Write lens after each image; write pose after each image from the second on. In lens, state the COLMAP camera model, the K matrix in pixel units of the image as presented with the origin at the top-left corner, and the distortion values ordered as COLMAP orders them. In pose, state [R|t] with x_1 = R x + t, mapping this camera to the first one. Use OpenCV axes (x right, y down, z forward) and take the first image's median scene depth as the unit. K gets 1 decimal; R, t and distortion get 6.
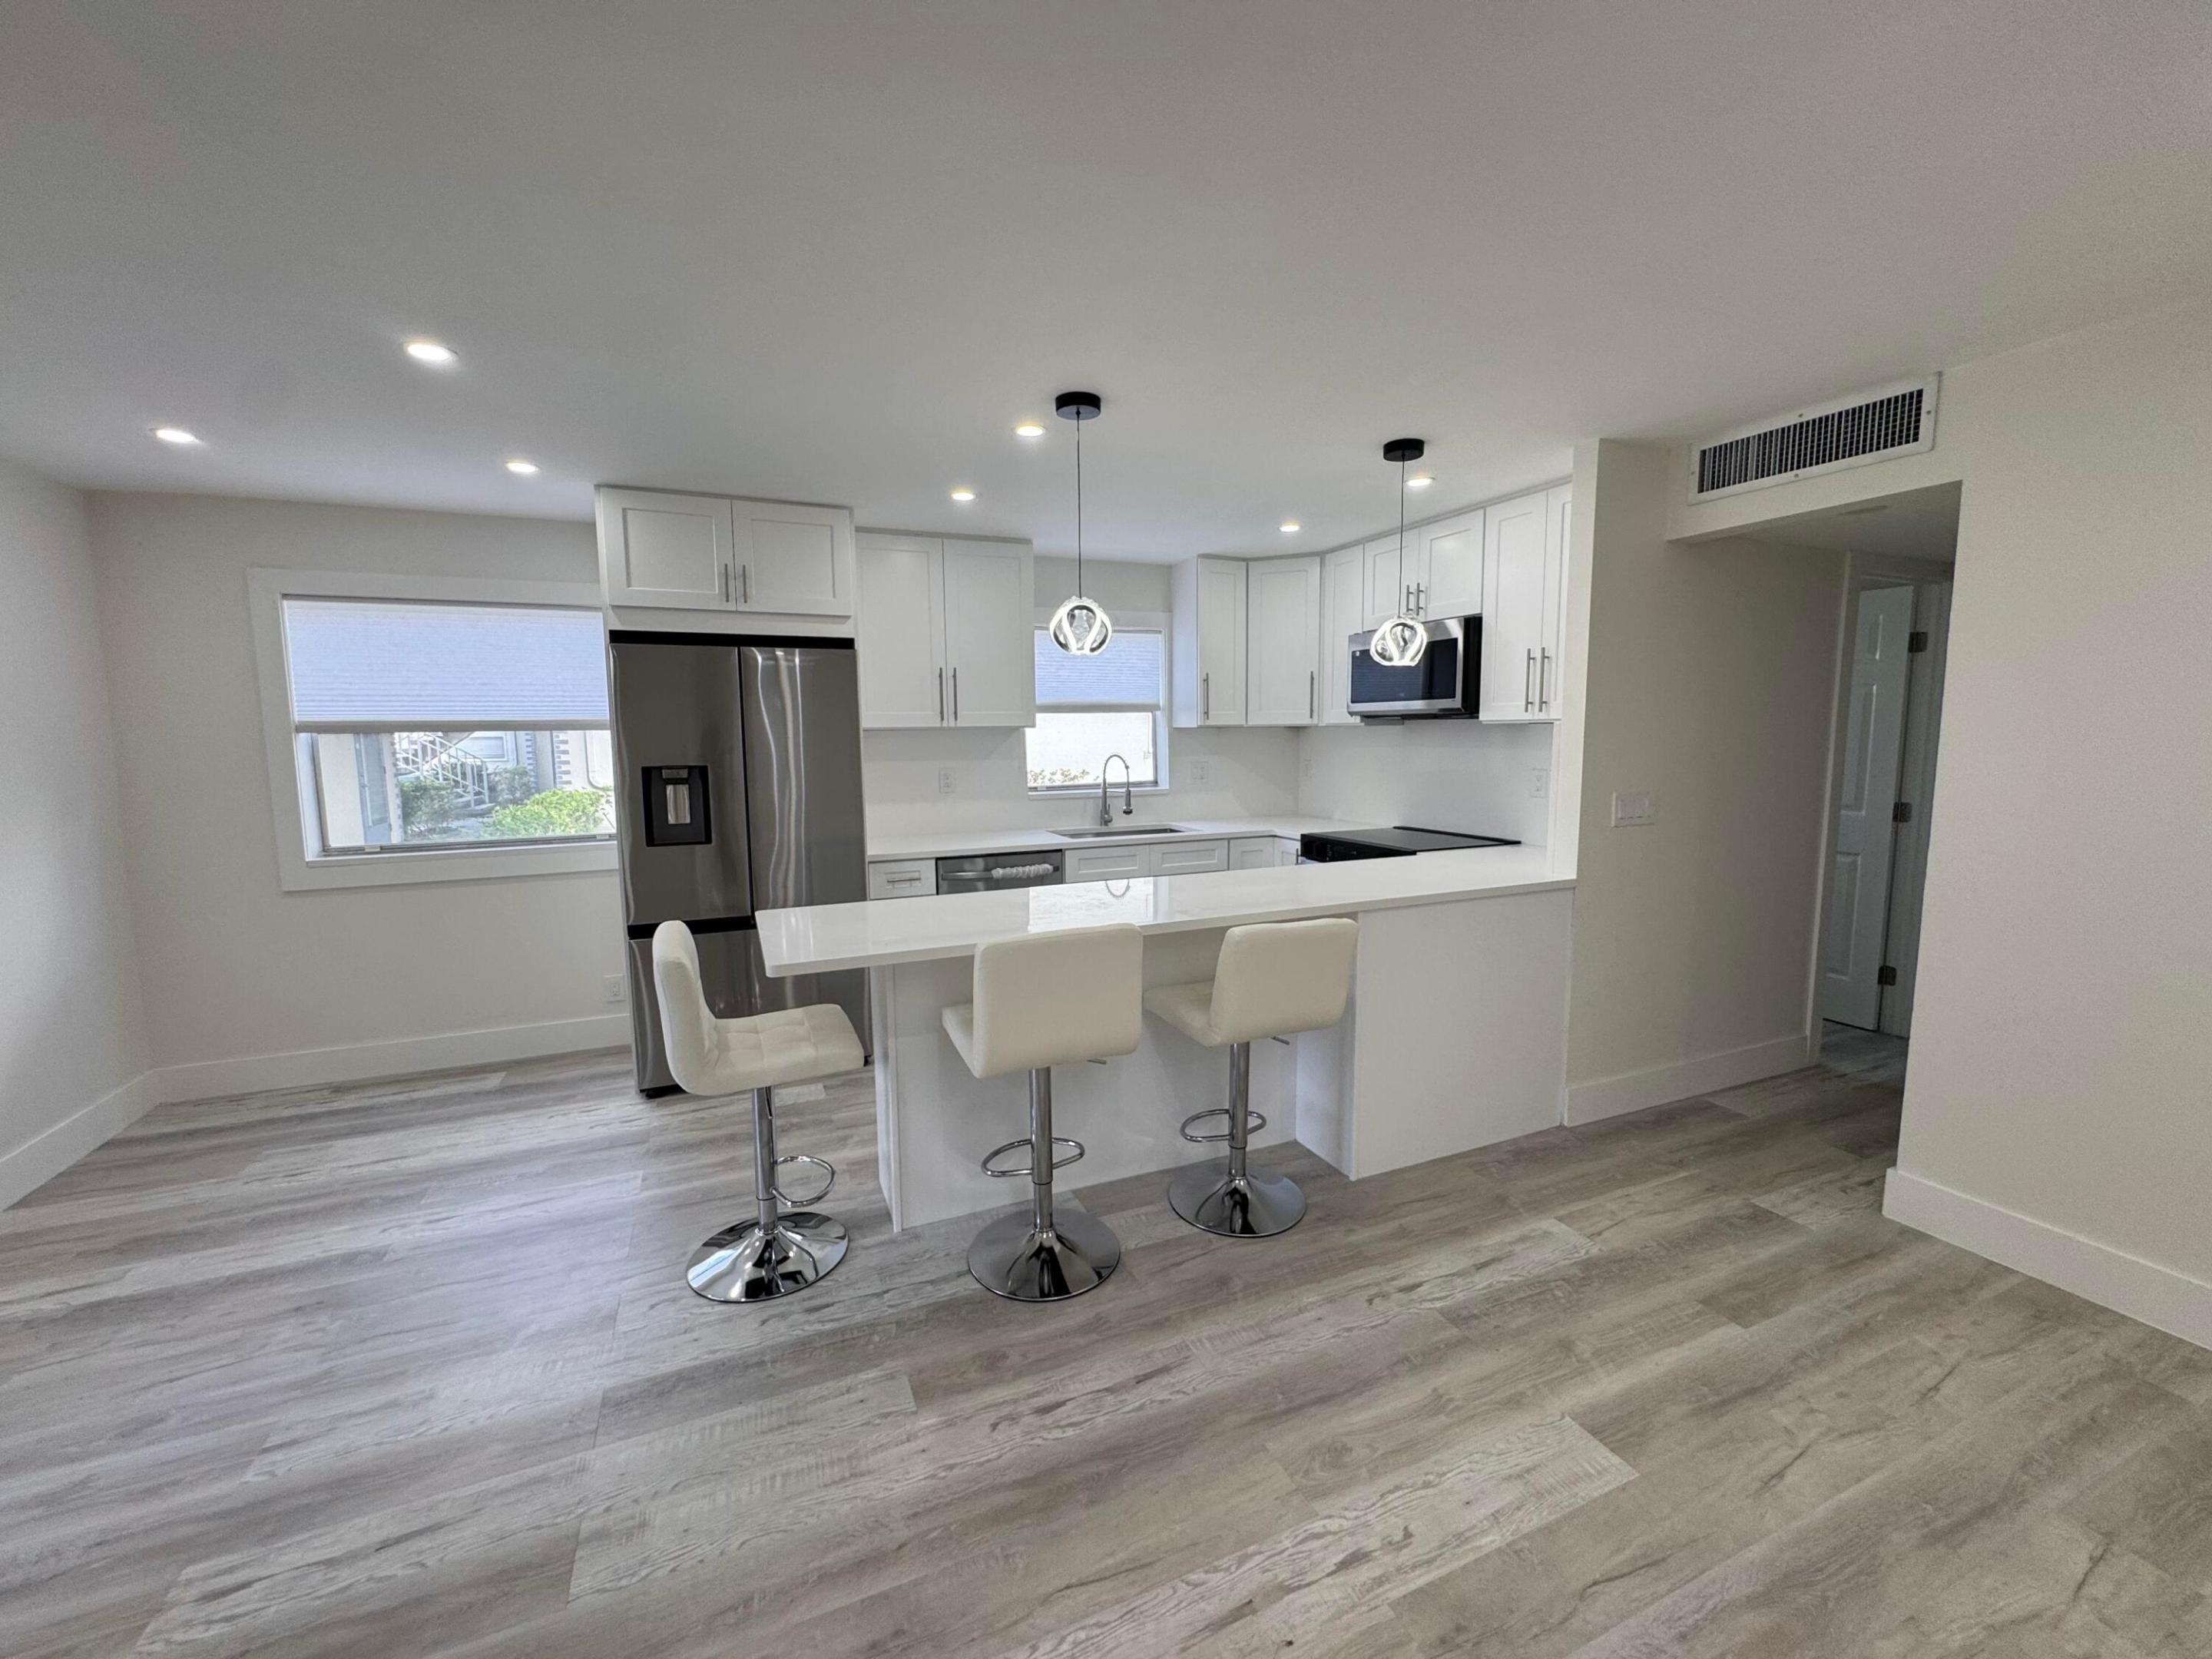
lens RADIAL K [[886.2, 0, 1104.7], [0, 886.2, 826.8], [0, 0, 1]] dist [-0.002536, 0.000442]
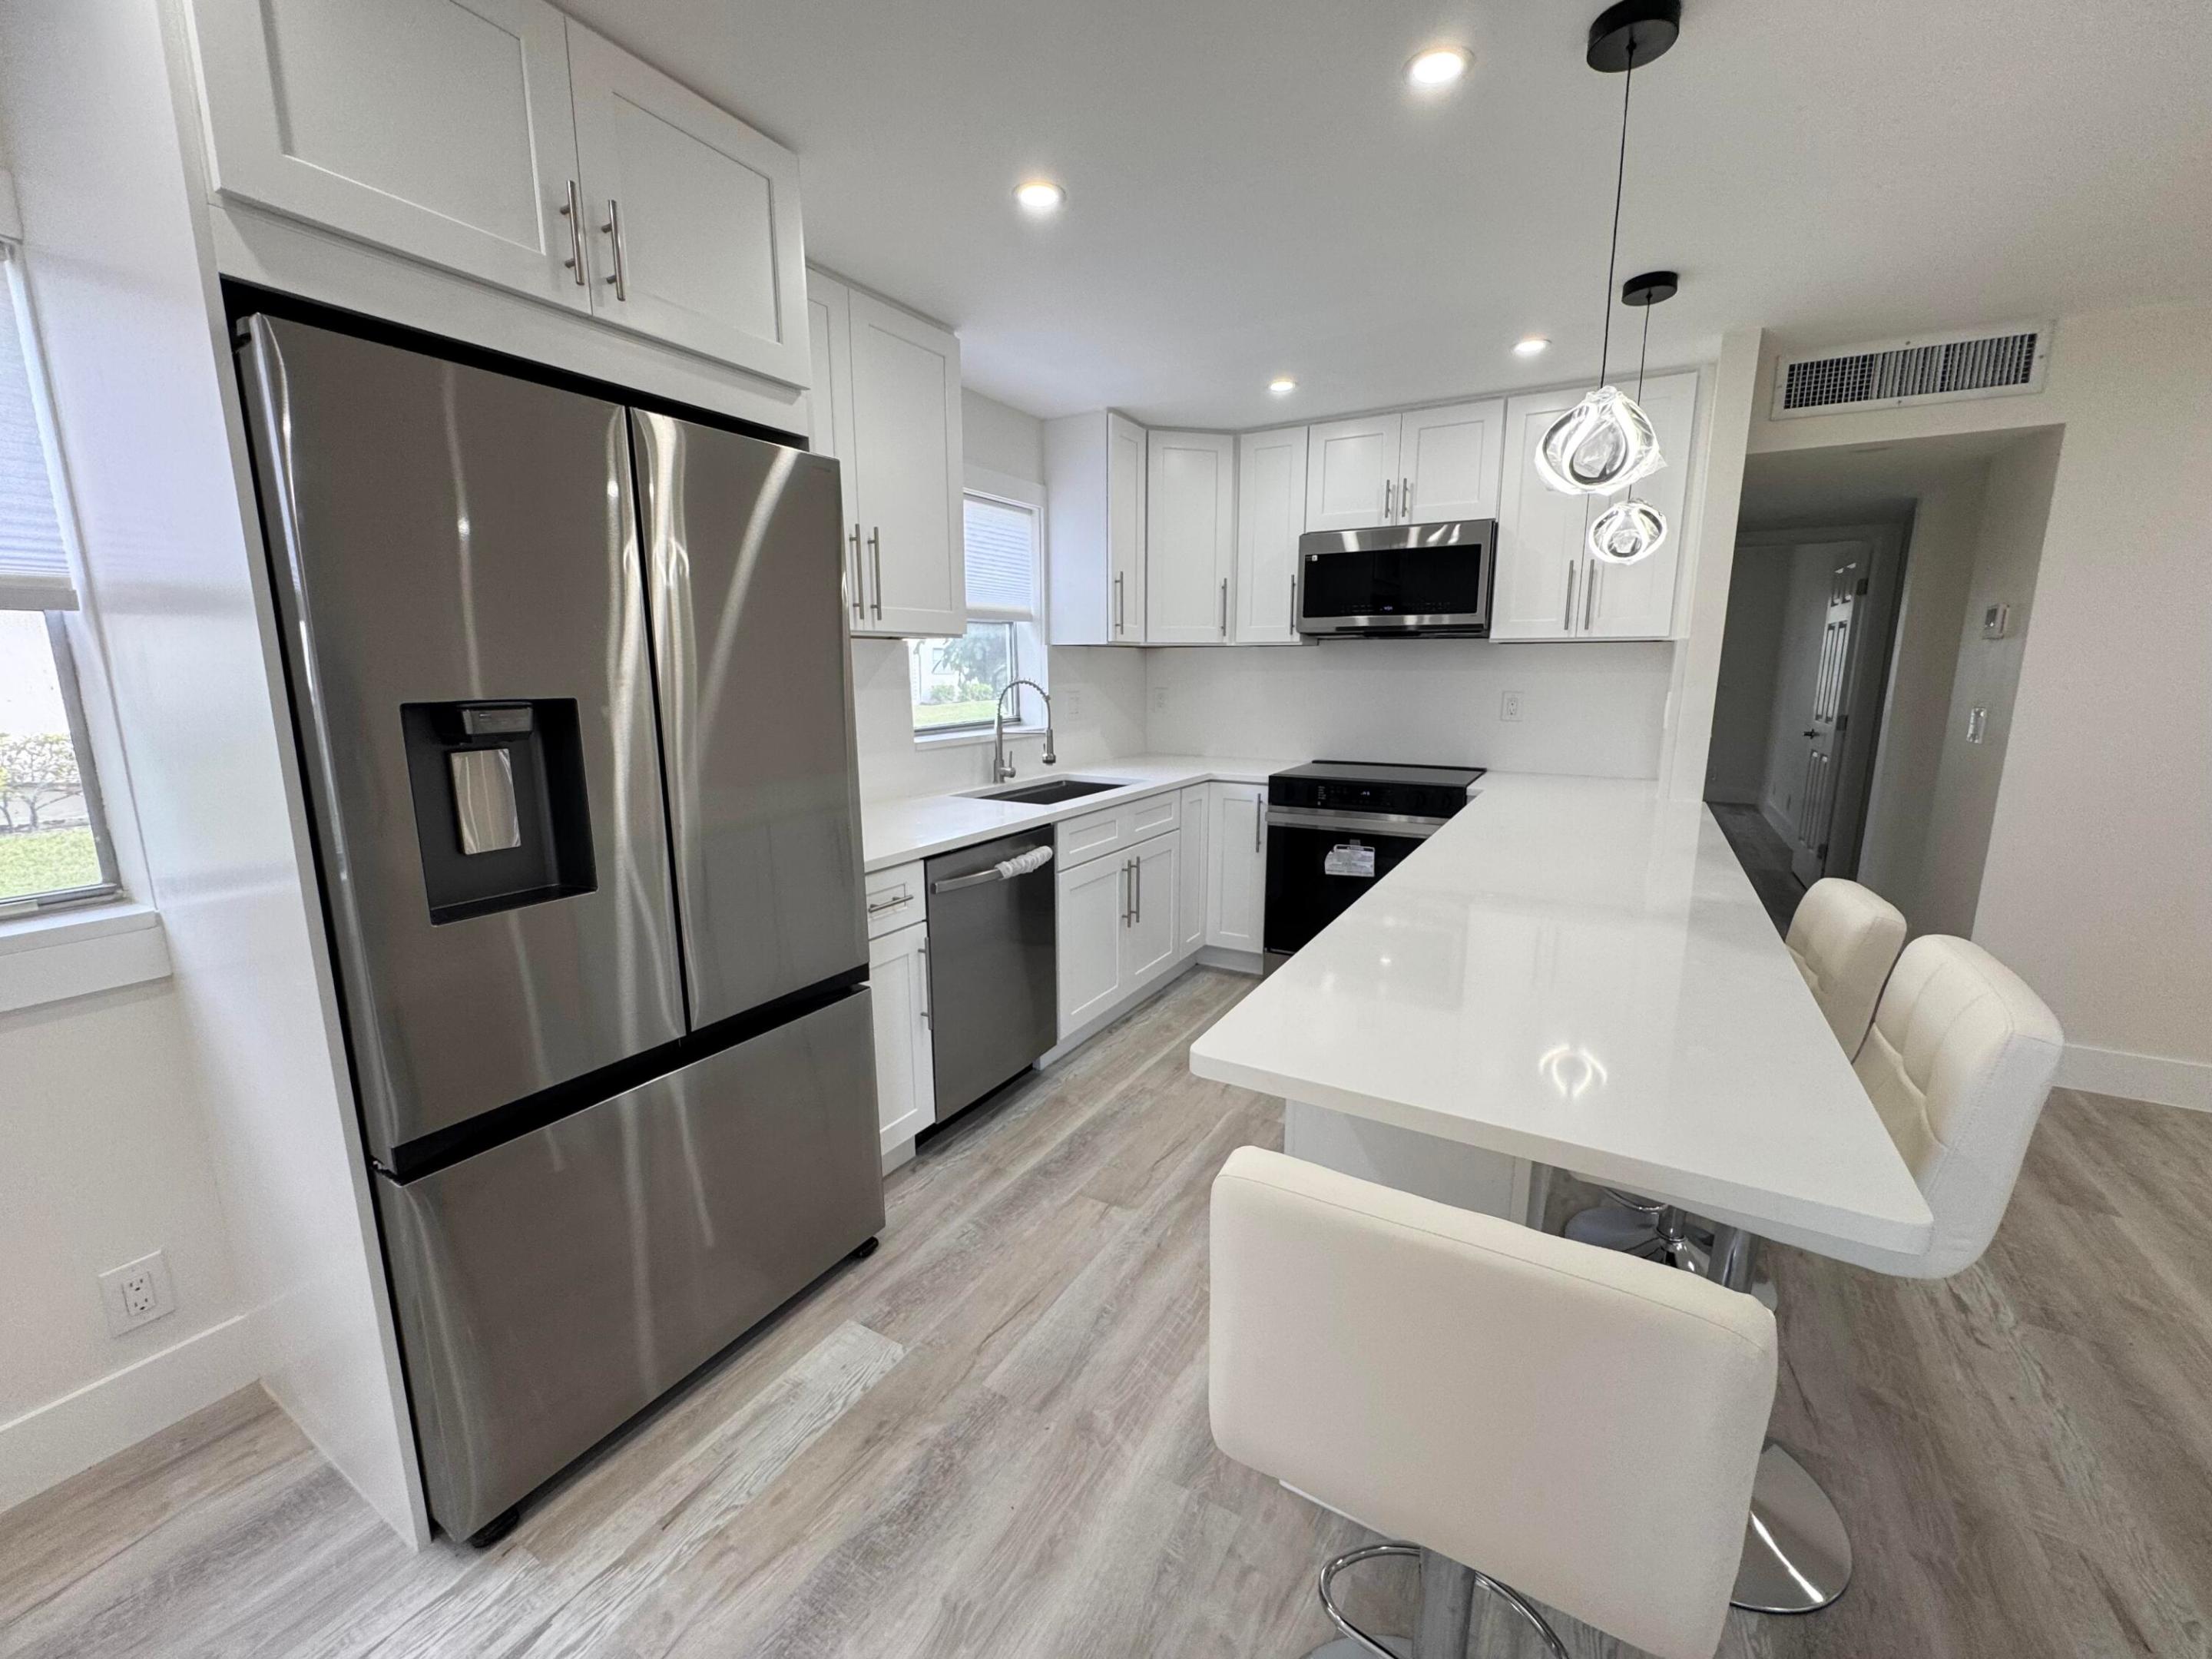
lens RADIAL K [[886.2, 0, 1103.2], [0, 886.2, 824.2], [0, 0, 1]] dist [-0.002536, 0.000442]
pose [[0.807101, -0.096680, 0.582444, -0.663567], [0.057419, 0.994679, 0.085541, -0.044532], [-0.587615, -0.035597, 0.808358, 0.716320]]
